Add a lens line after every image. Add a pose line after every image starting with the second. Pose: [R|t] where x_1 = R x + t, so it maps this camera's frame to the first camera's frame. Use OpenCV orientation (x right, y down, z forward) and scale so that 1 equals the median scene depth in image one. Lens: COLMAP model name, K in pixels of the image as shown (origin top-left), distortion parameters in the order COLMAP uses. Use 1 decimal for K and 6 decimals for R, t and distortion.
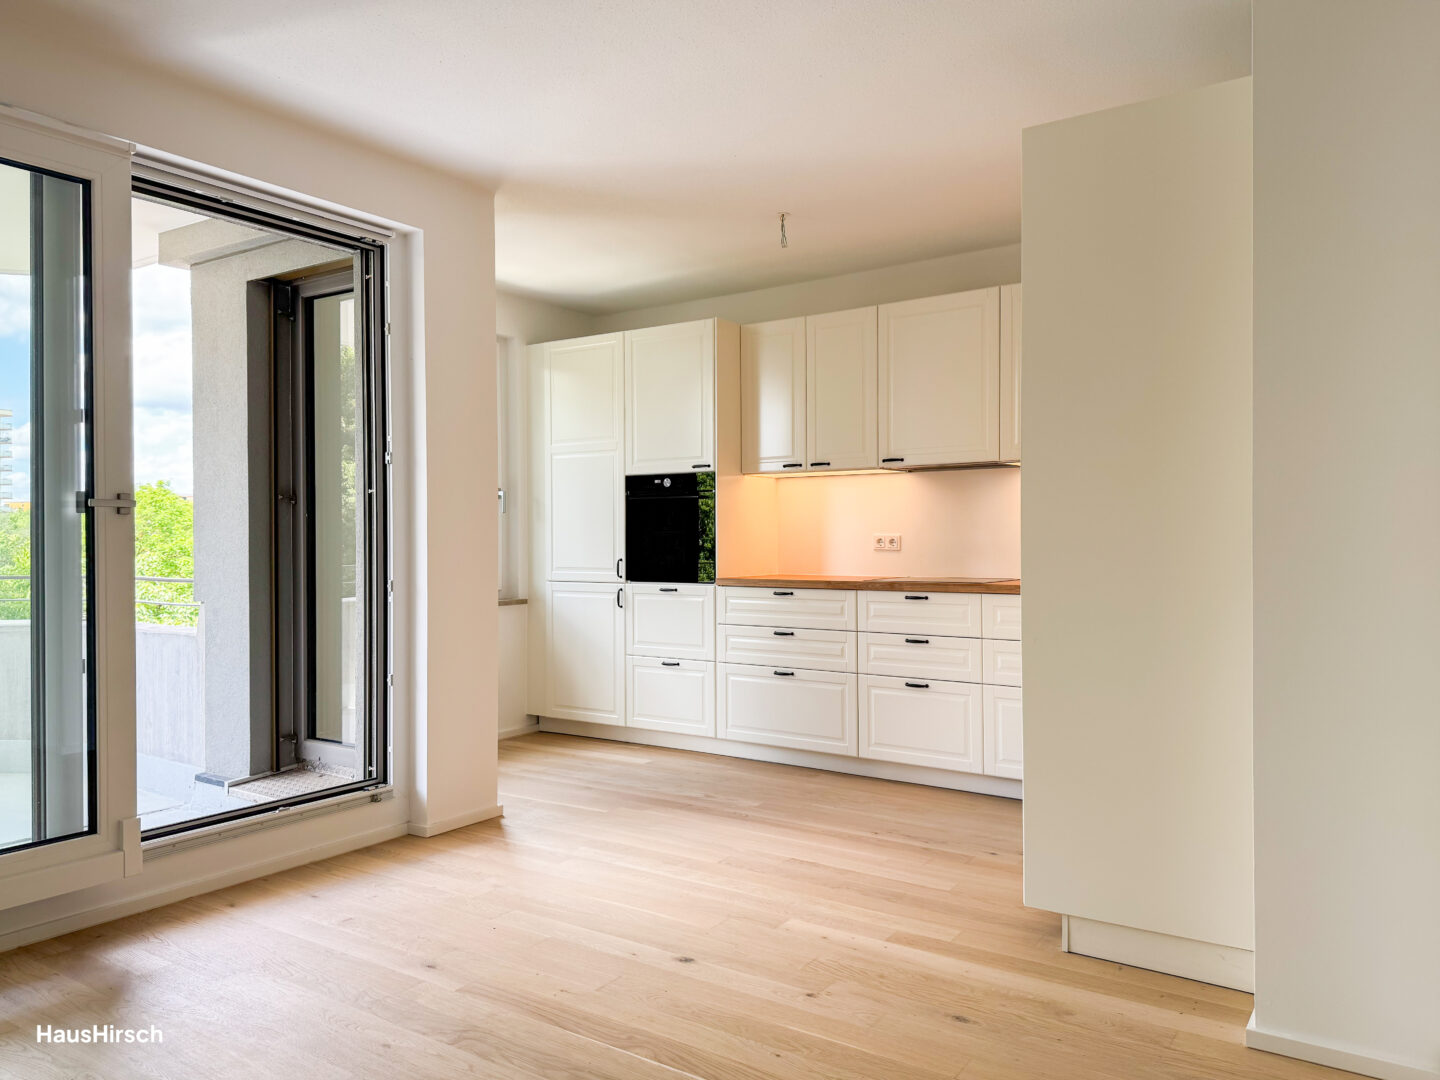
lens RADIAL K [[1016.3, 0, 720.0], [0, 1016.3, 540.0], [0, 0, 1]] dist [0.001439, -0.002641]
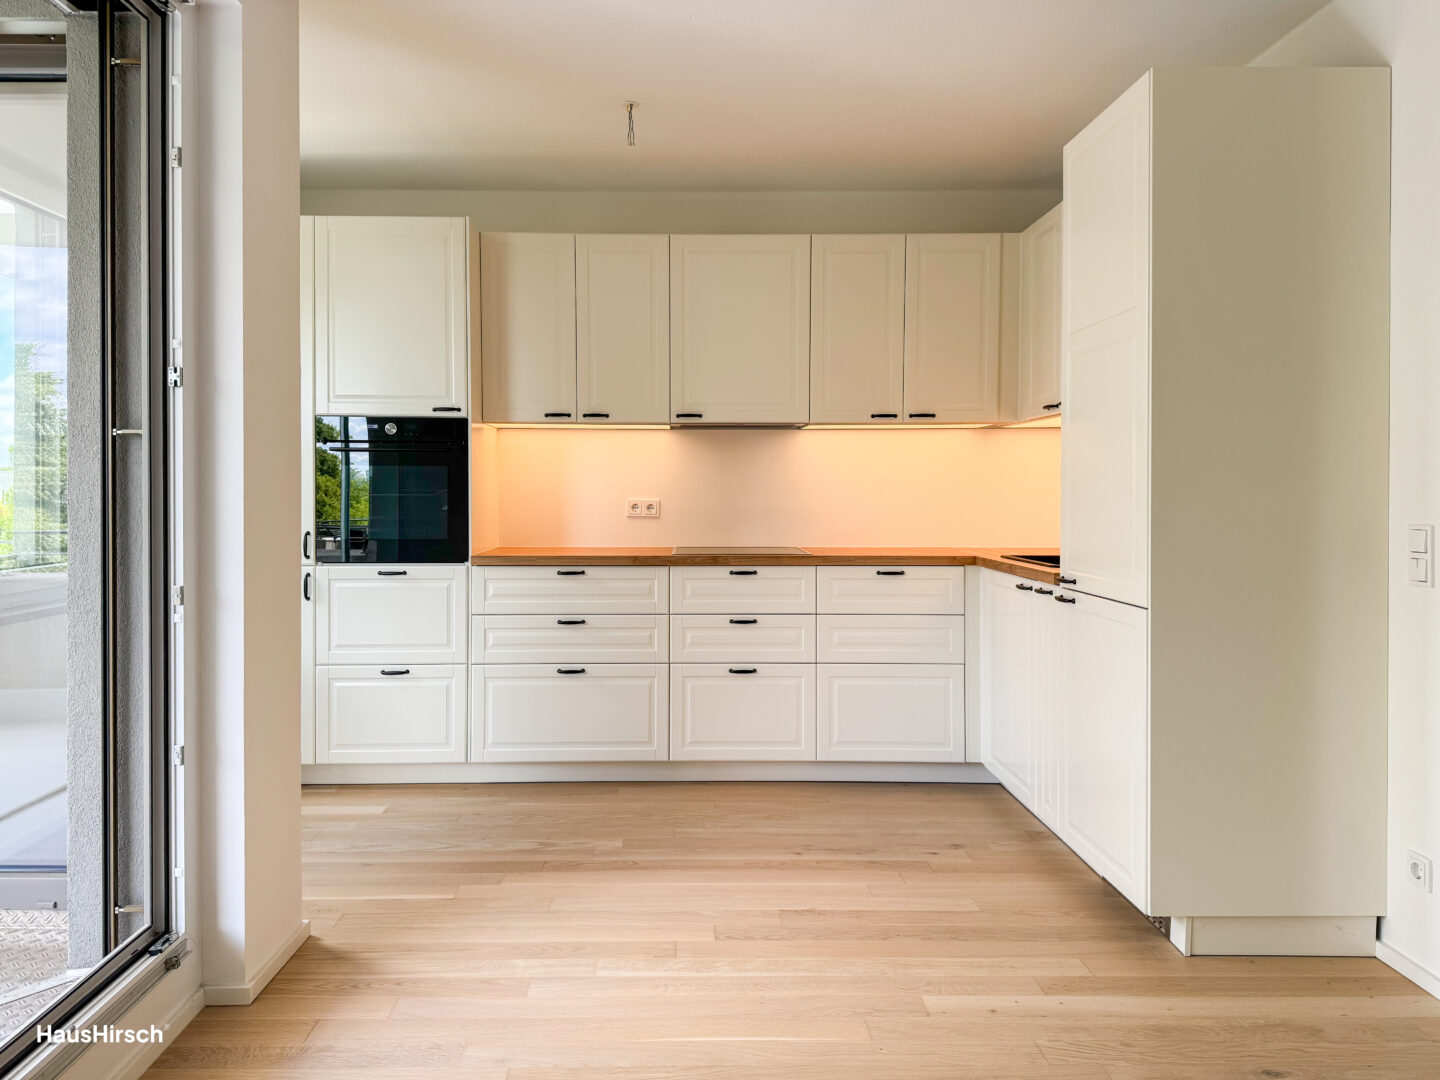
lens RADIAL K [[1020.7, 0, 715.4], [0, 1020.7, 508.6], [0, 0, 1]] dist [0.062437, -0.072208]
pose [[0.815864, -0.004309, 0.578227, -0.344585], [-0.003991, 0.999906, 0.013083, -0.010615], [-0.578230, -0.012982, 0.815771, 0.292280]]
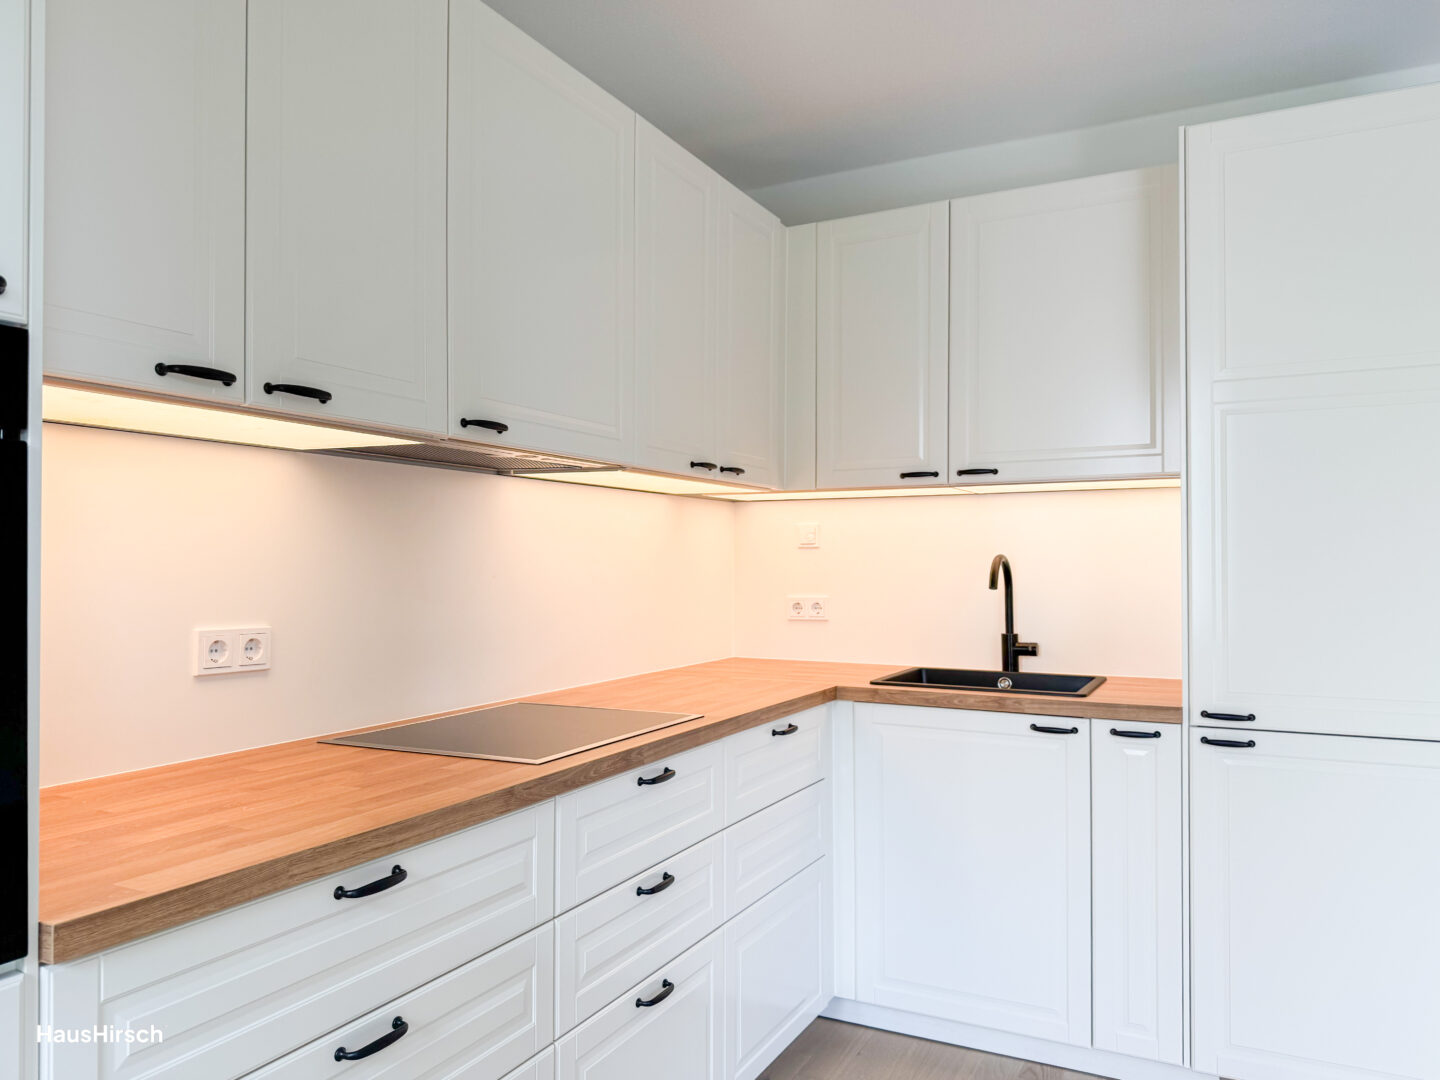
lens RADIAL K [[1016.3, 0, 720.0], [0, 1016.3, 540.0], [0, 0, 1]] dist [0.001439, -0.002641]
pose [[-0.094138, 0.021017, 0.995337, -0.223912], [0.001777, 0.999779, -0.020942, -0.031490], [-0.995558, -0.000203, -0.094154, 1.025006]]
